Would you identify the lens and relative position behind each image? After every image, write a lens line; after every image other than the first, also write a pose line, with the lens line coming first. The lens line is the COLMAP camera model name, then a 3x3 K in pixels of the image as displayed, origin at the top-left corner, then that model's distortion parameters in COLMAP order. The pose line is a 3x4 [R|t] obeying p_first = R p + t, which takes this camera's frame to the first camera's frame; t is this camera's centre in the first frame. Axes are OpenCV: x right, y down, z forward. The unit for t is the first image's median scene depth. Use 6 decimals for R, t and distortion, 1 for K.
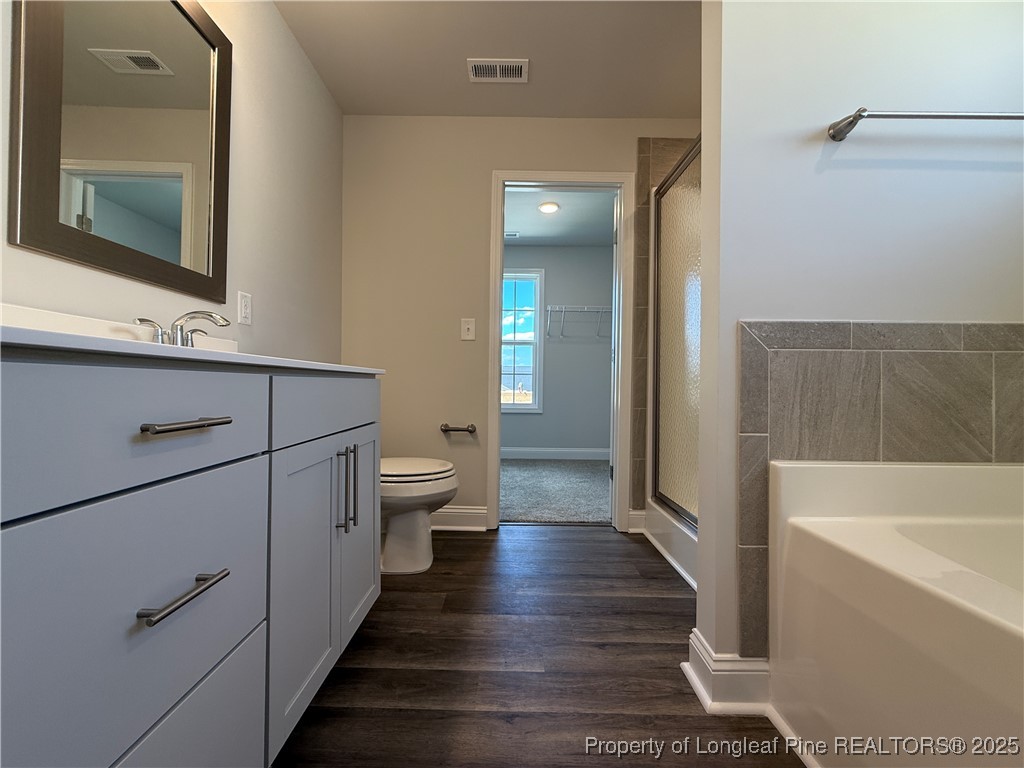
lens RADIAL K [[409.3, 0, 508.1], [0, 409.3, 383.3], [0, 0, 1]] dist [0.000223, -0.000101]
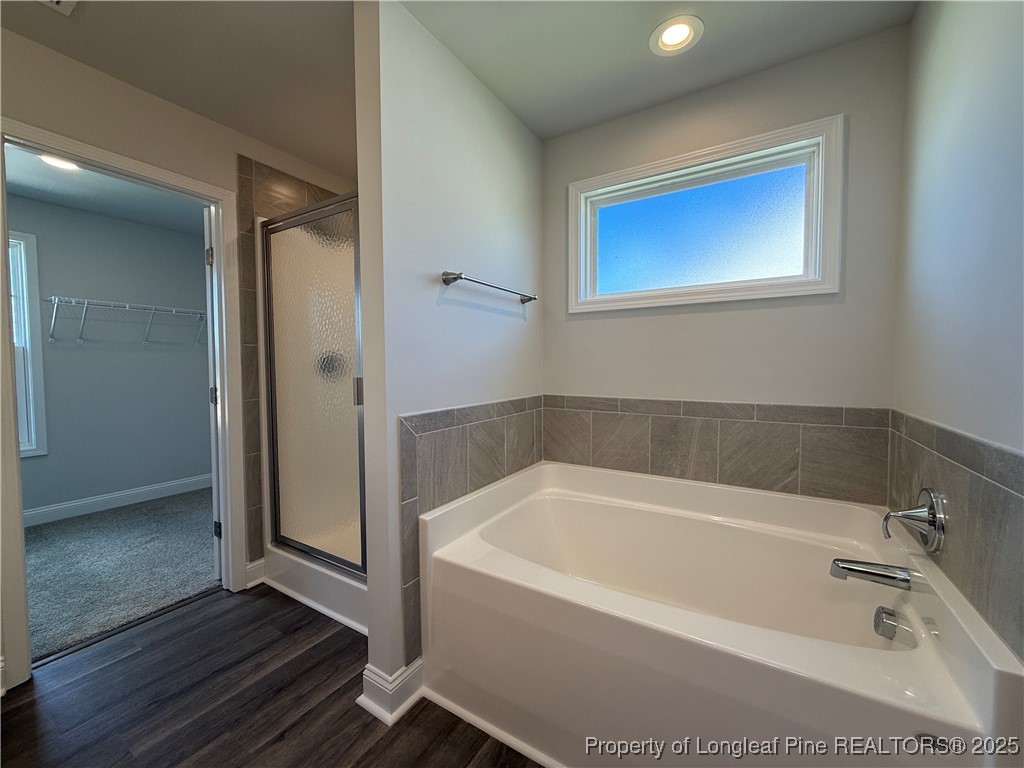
lens RADIAL K [[409.3, 0, 508.1], [0, 409.3, 383.3], [0, 0, 1]] dist [0.000223, -0.000101]
pose [[0.526689, -0.054070, 0.848337, -0.333025], [0.005160, 0.998160, 0.060416, -0.327734], [-0.850043, -0.027443, 0.525999, 0.038632]]
